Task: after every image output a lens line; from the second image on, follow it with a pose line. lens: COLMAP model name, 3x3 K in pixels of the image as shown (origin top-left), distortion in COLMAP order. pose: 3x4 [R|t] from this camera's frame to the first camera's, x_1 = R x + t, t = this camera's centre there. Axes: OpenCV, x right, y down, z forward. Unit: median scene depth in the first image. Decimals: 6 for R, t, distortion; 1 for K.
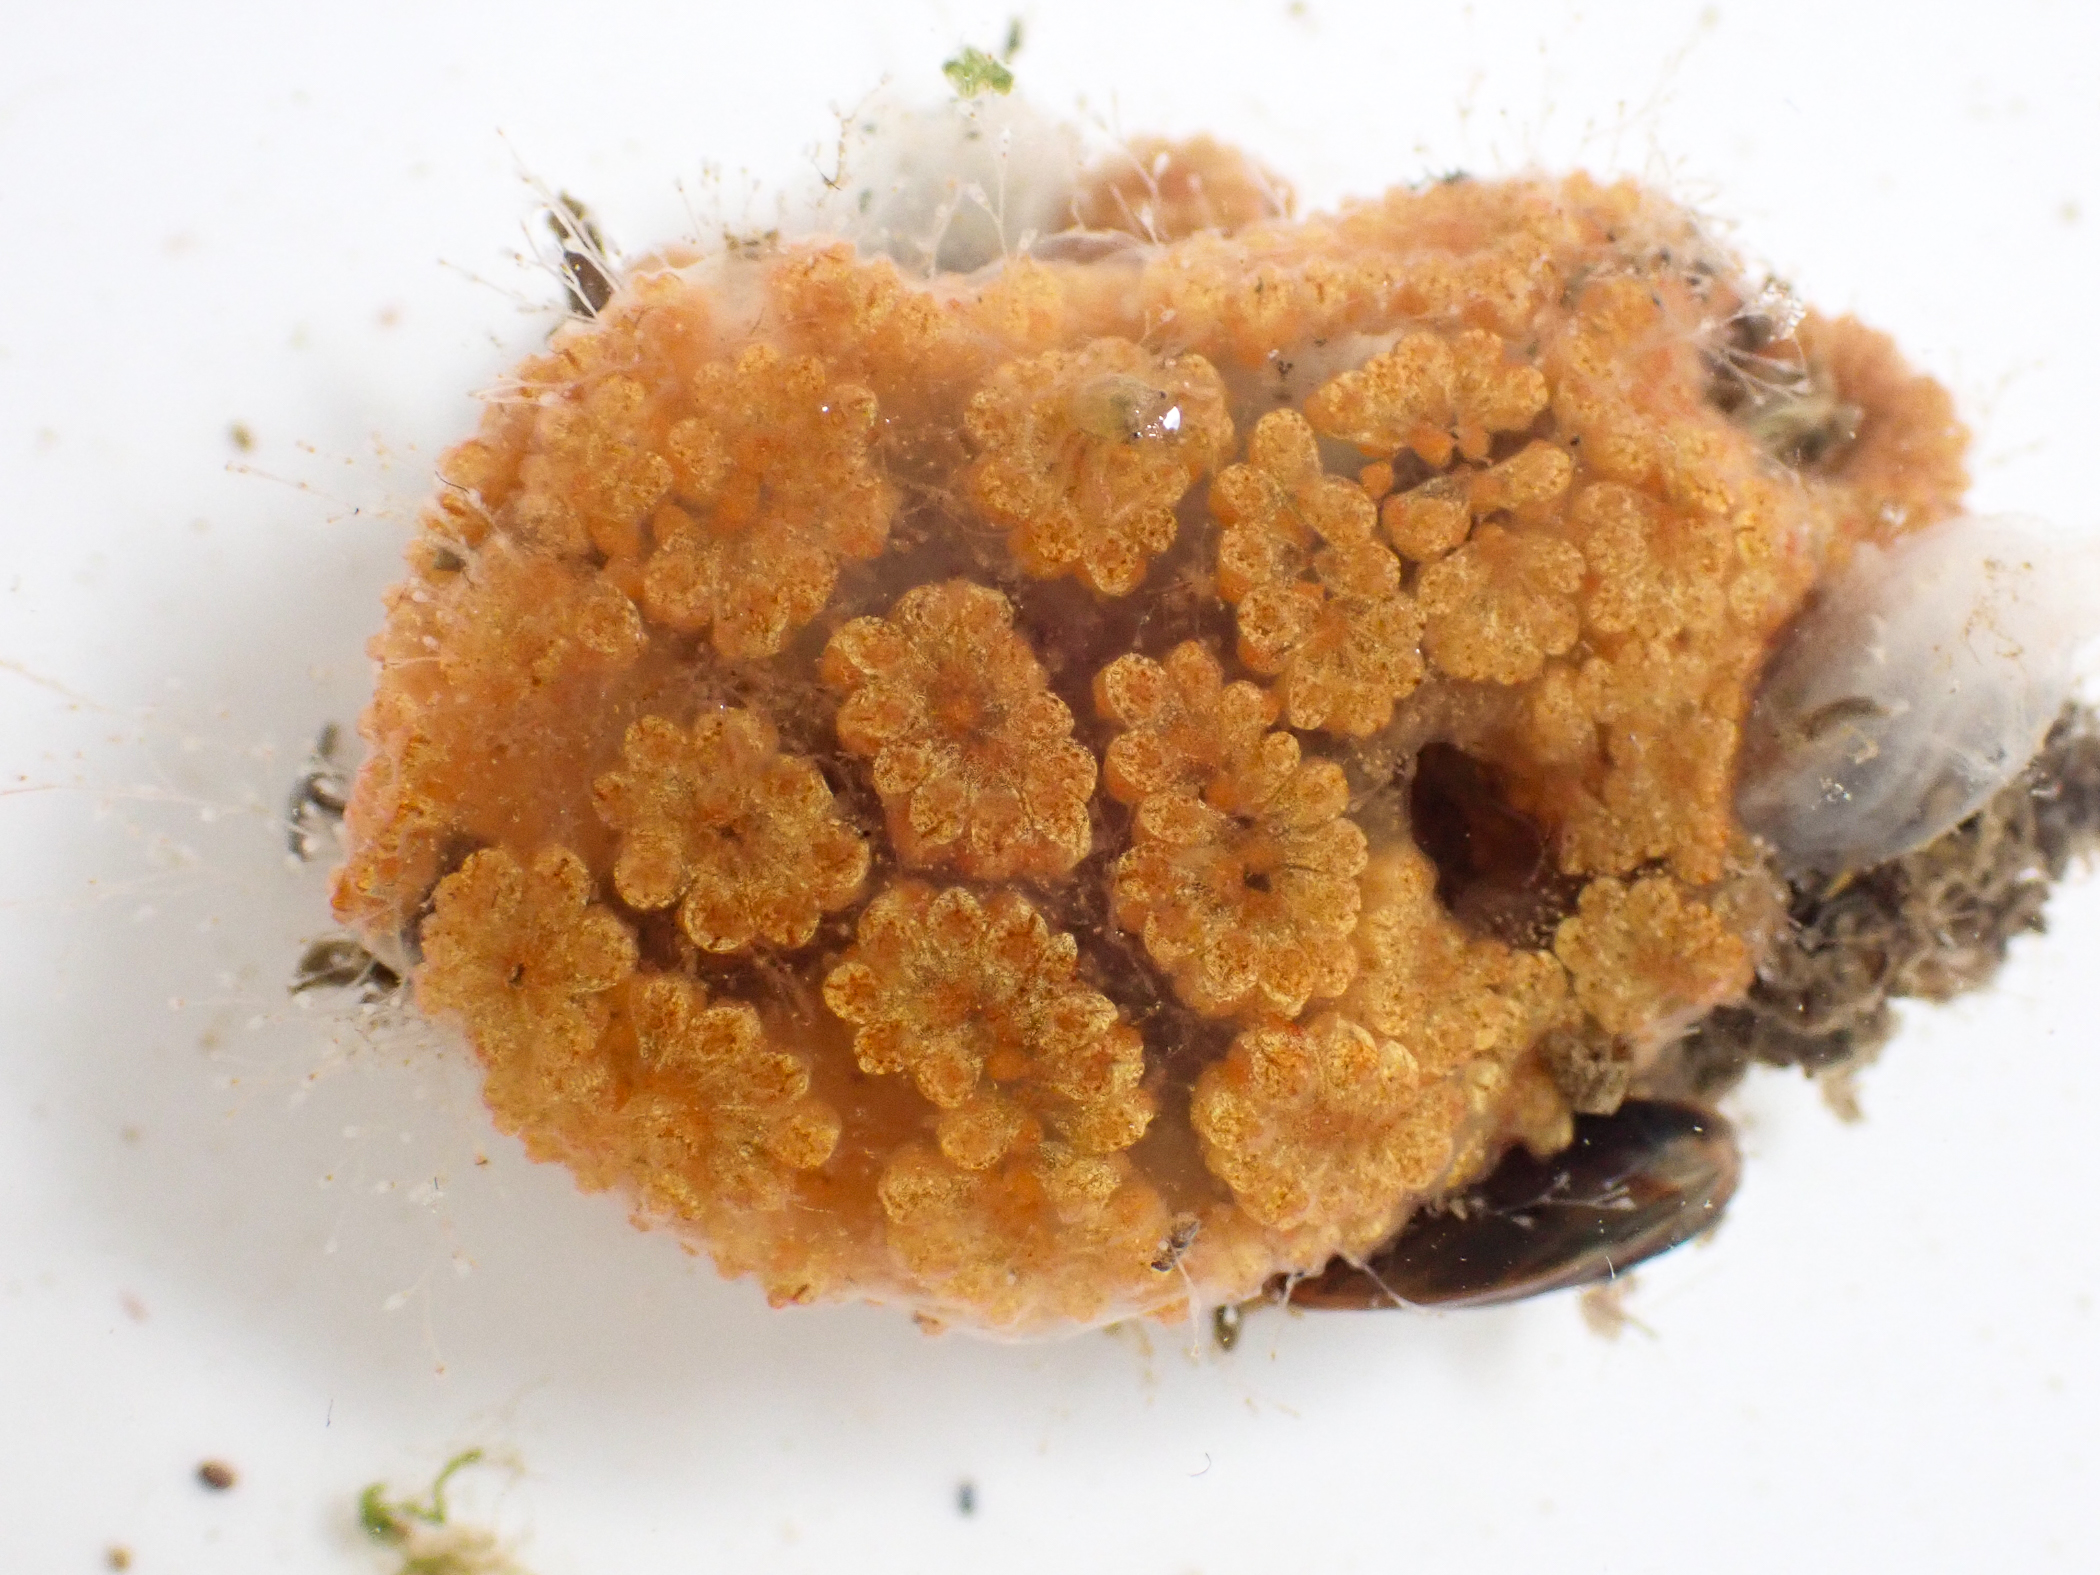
lens RADIAL K [[5922.6, 0, 1050.0], [0, 5922.6, 787.5], [0, 0, 1]] dist [0.220719, 0.649187]
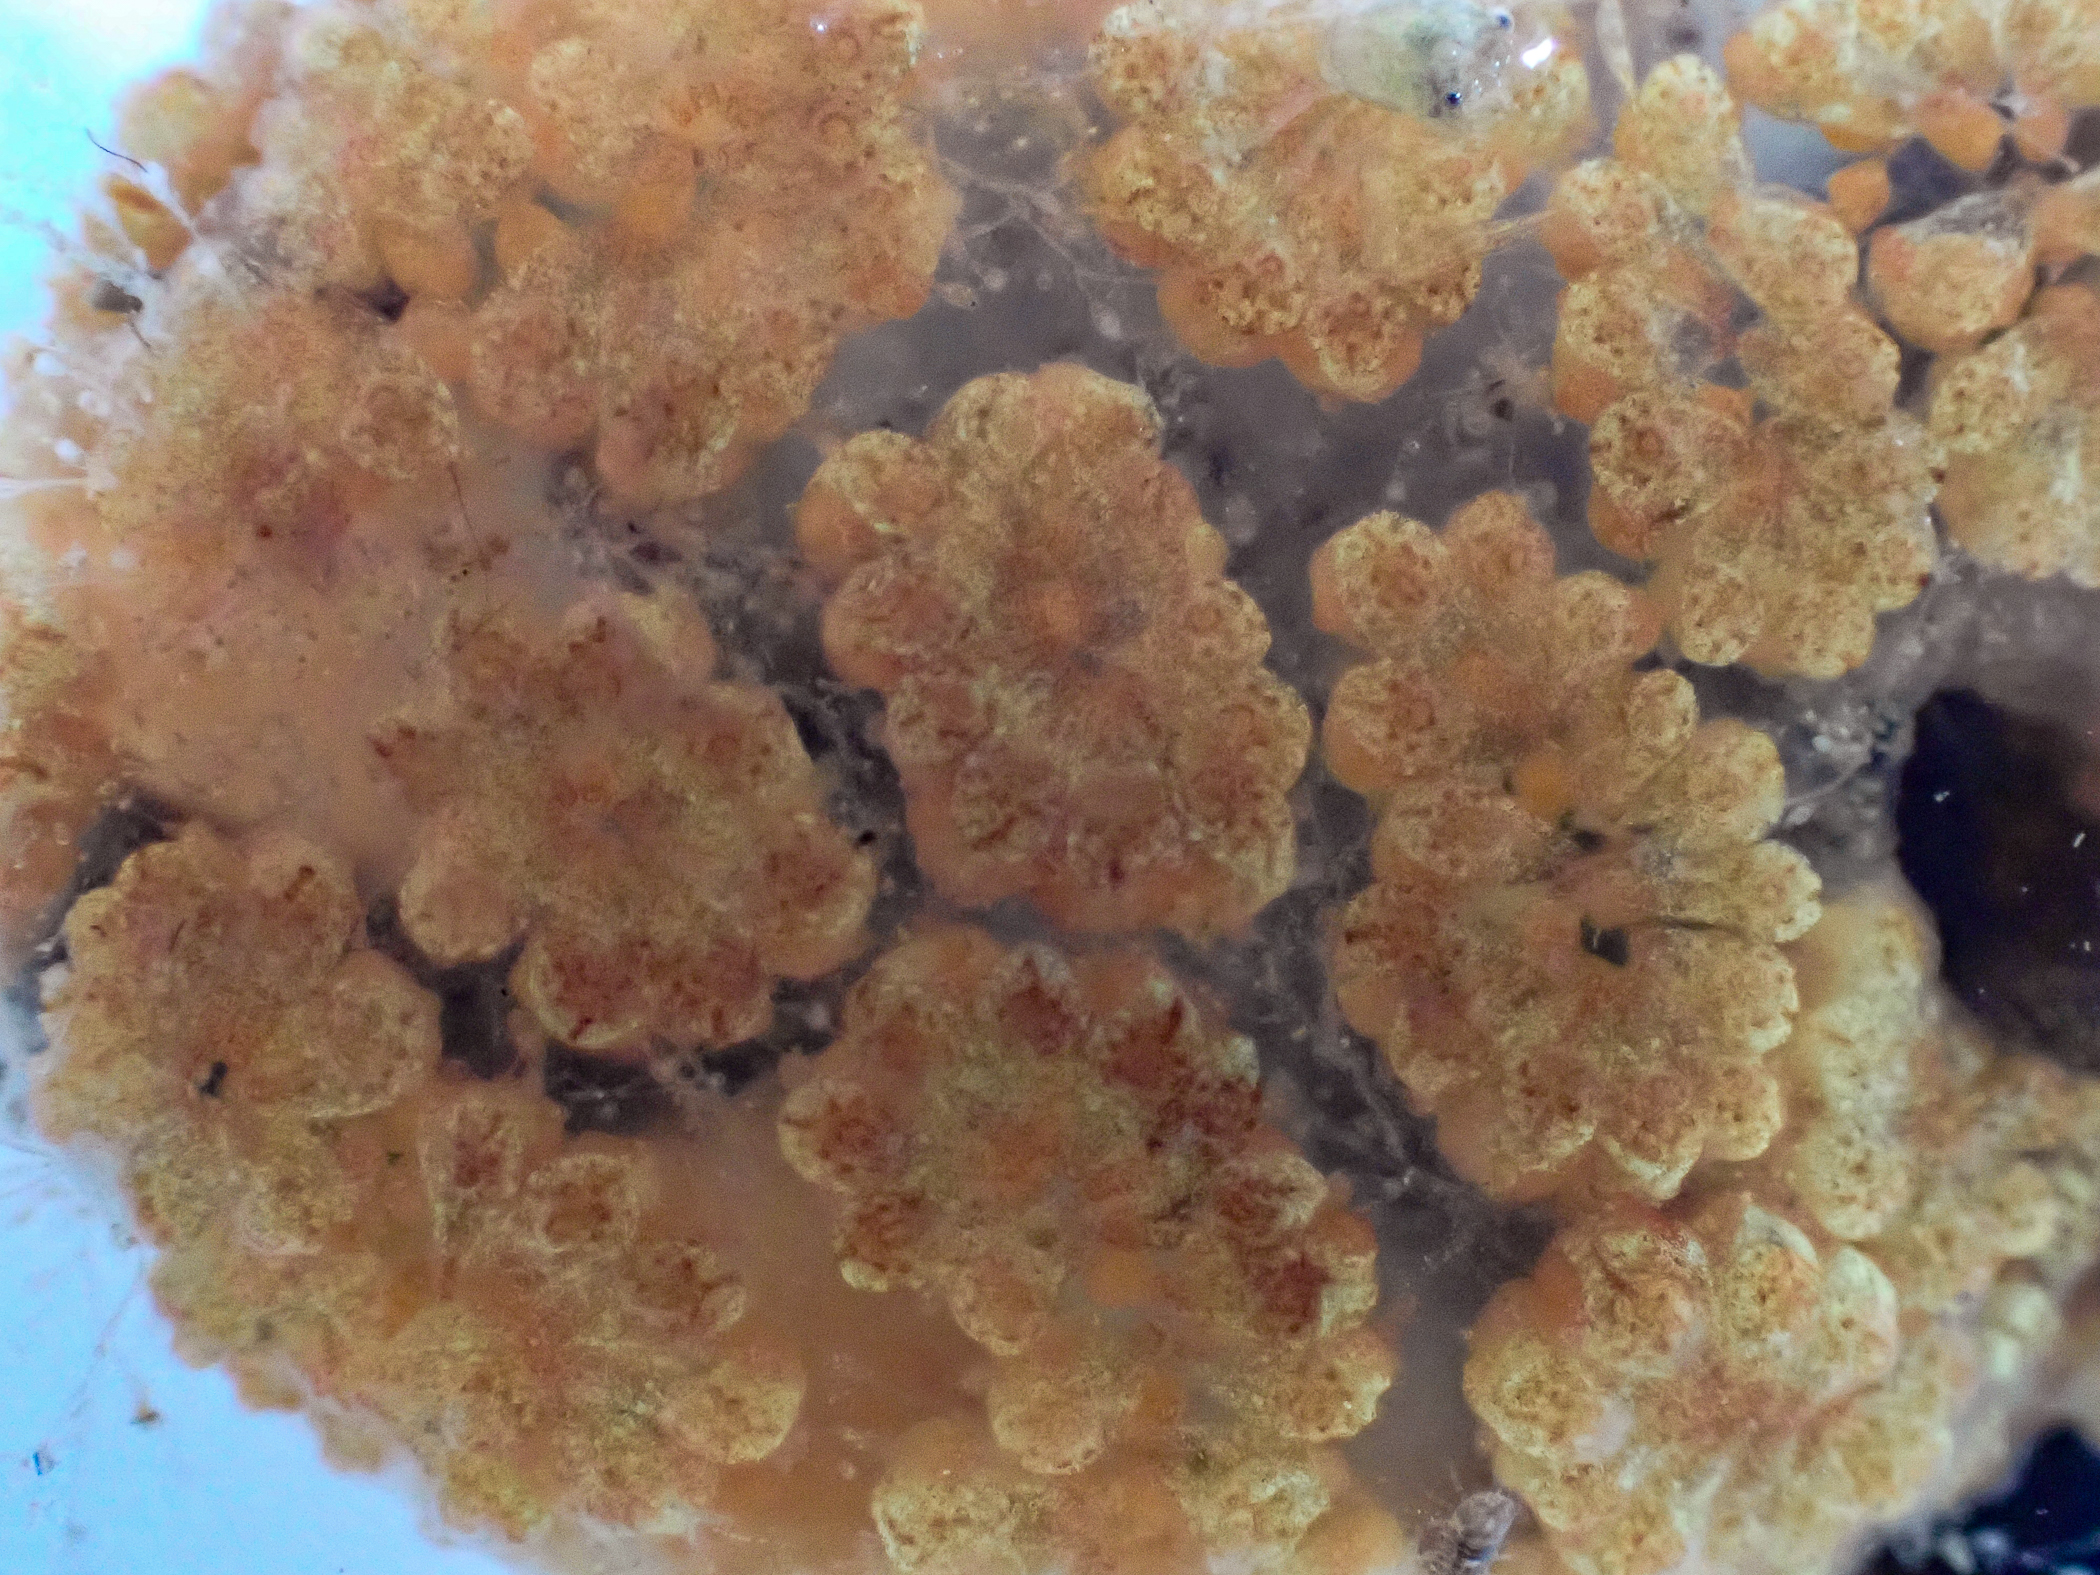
lens RADIAL K [[5922.6, 0, 1050.0], [0, 5922.6, 787.5], [0, 0, 1]] dist [0.220719, 0.649187]
pose [[0.998029, 0.036695, -0.050909, 0.011857], [-0.034038, 0.998061, 0.052116, -0.024722], [0.052723, -0.050280, 0.997343, 0.468907]]
